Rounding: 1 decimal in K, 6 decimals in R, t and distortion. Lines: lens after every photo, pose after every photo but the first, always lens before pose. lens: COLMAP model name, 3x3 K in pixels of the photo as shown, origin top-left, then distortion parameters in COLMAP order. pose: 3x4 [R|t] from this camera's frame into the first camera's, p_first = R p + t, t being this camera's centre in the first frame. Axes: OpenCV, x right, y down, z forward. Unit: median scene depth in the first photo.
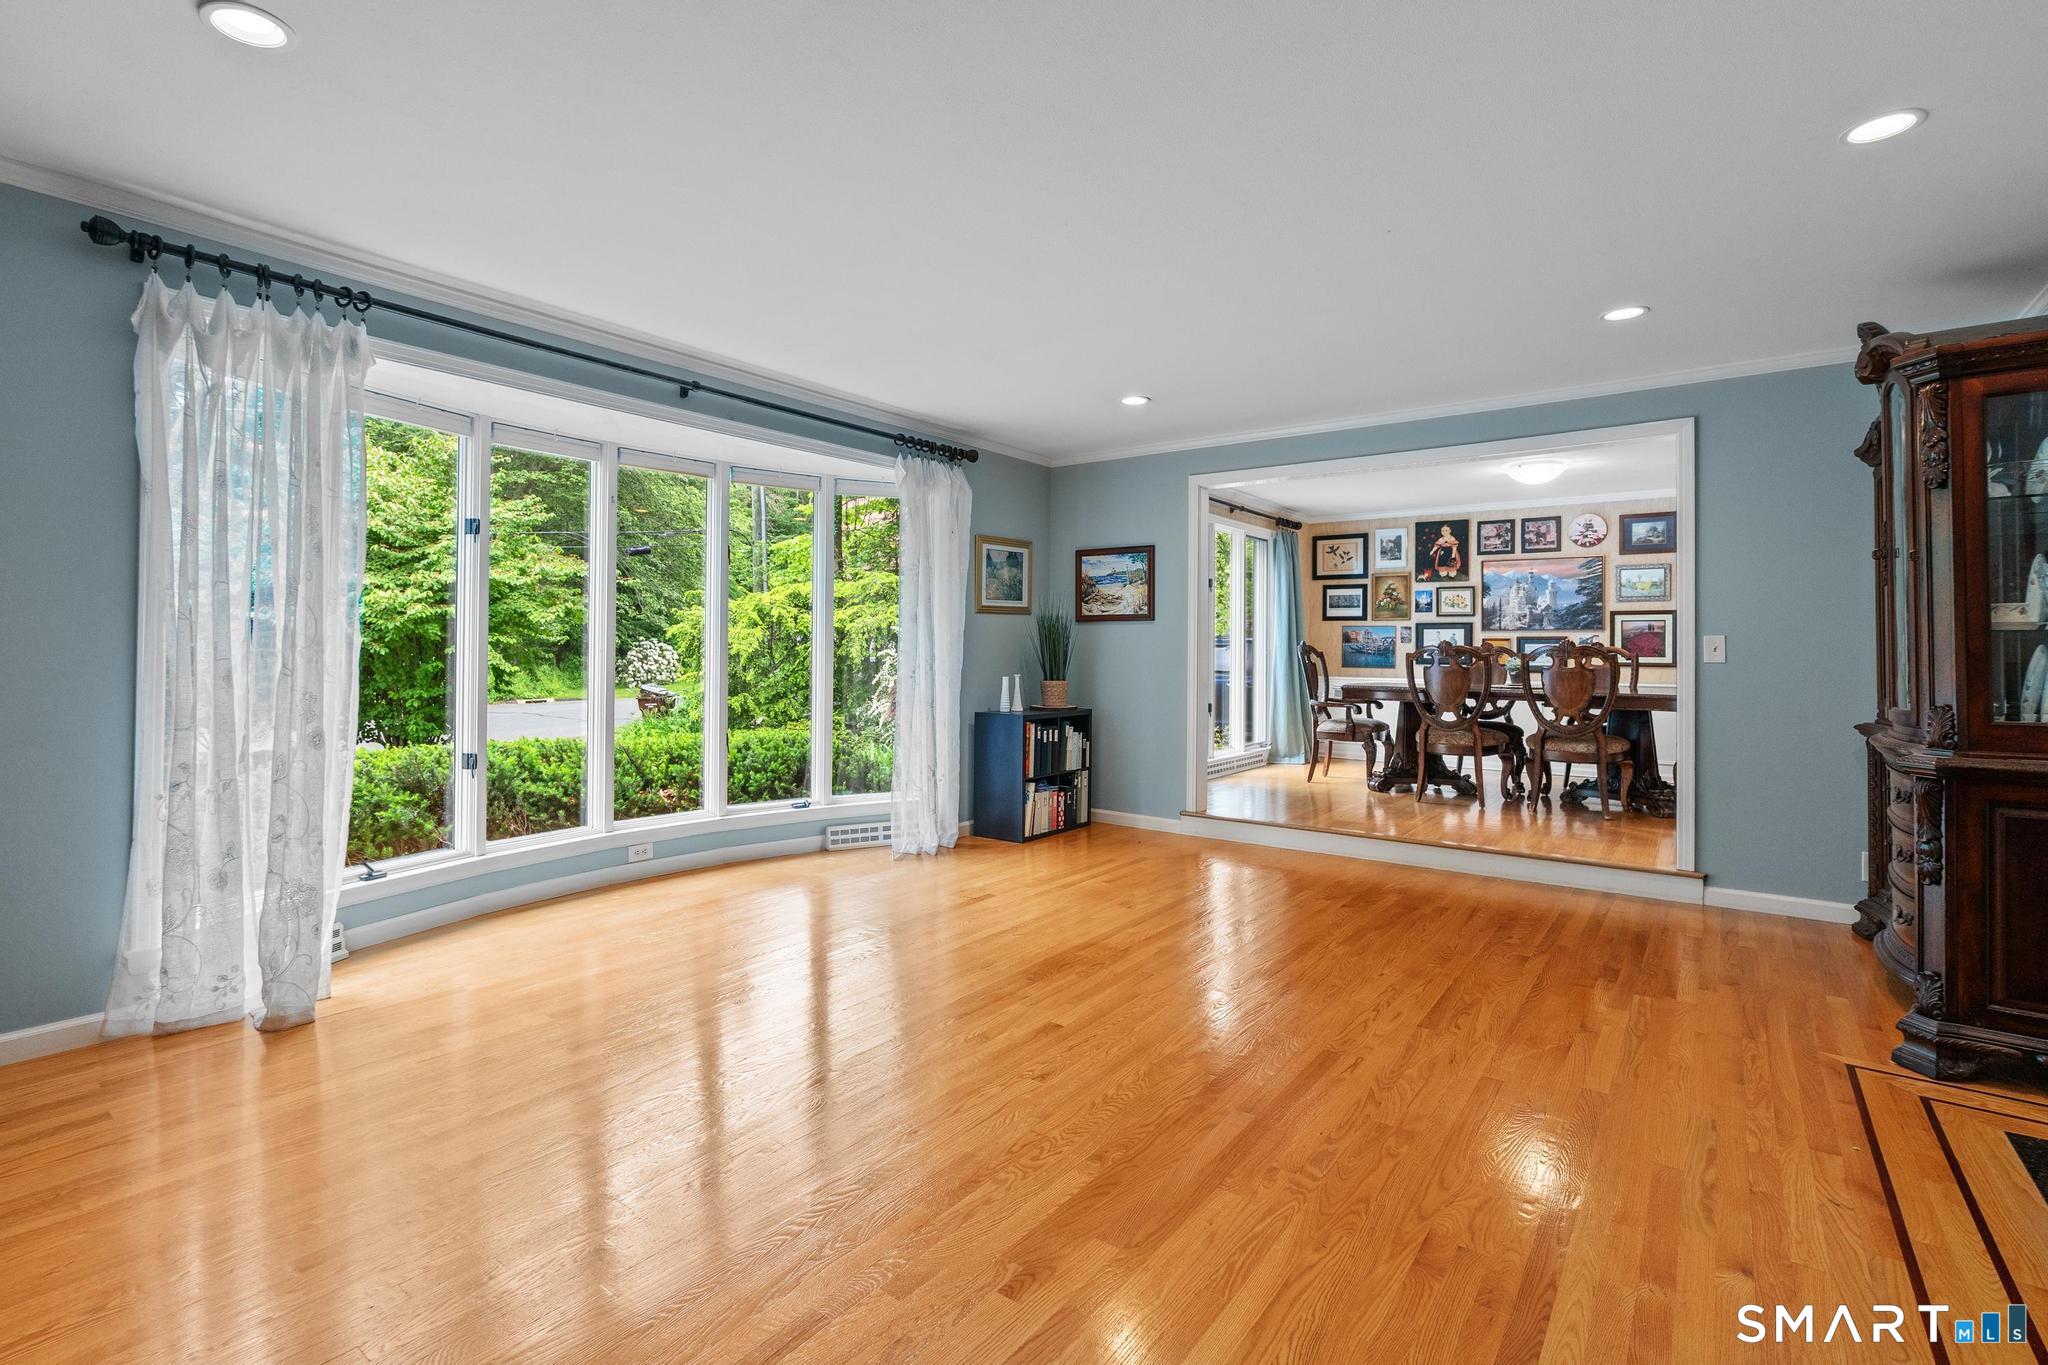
lens RADIAL K [[931.3, 0, 1034.3], [0, 931.3, 641.1], [0, 0, 1]] dist [-0.002392, 0.000560]
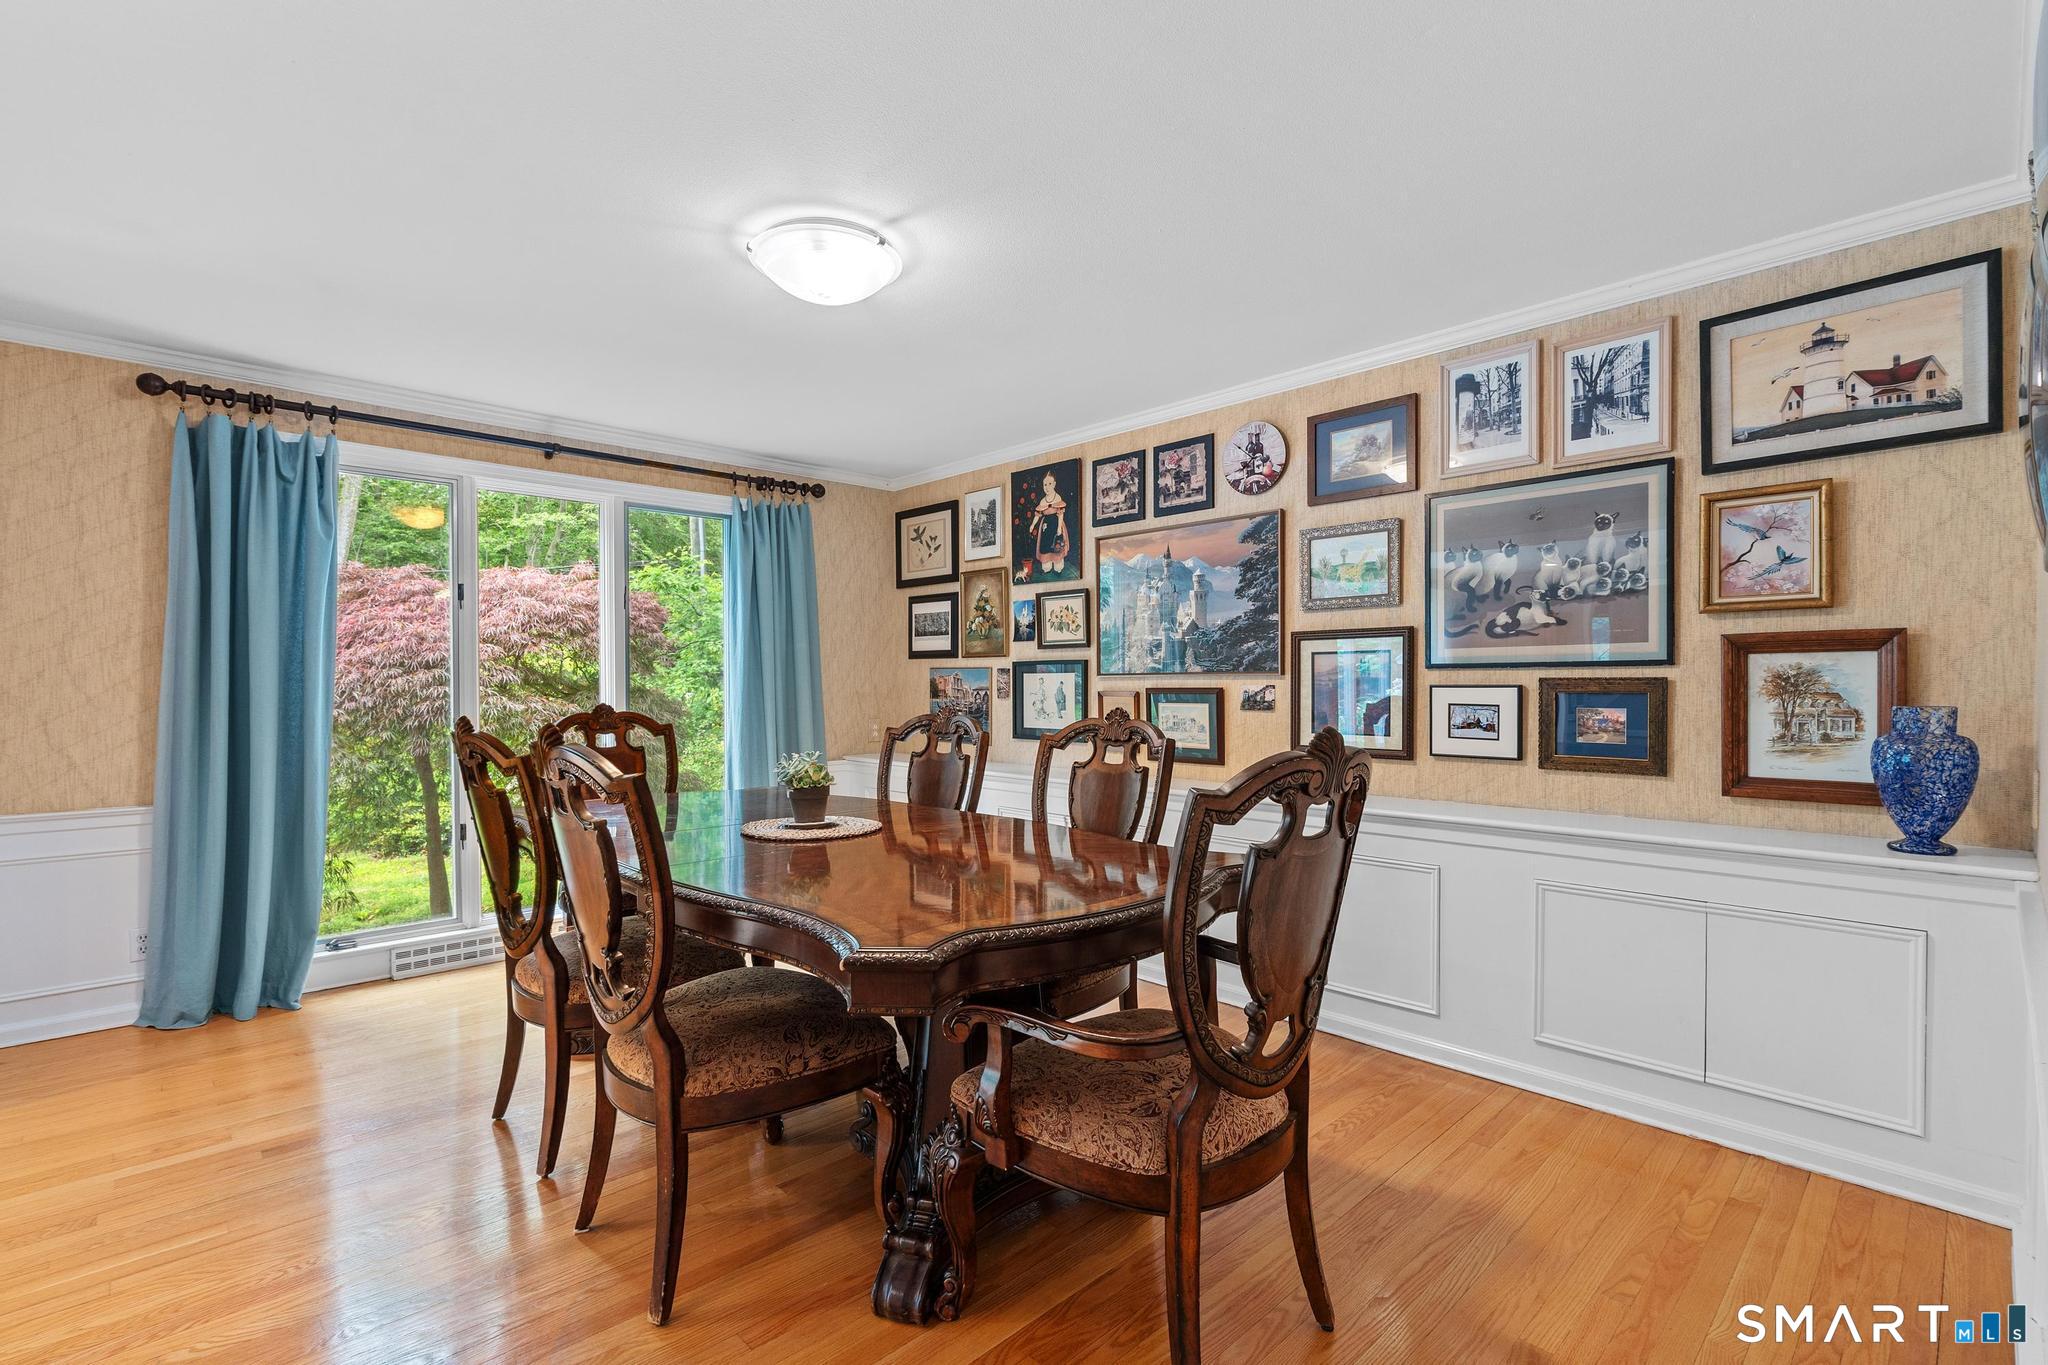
lens RADIAL K [[931.3, 0, 1023.0], [0, 931.3, 684.6], [0, 0, 1]] dist [-0.002392, 0.000560]
pose [[0.983432, -0.005199, -0.181203, 0.525508], [0.005945, 0.999976, 0.003572, -0.008321], [0.181180, -0.004590, 0.983439, 0.488707]]
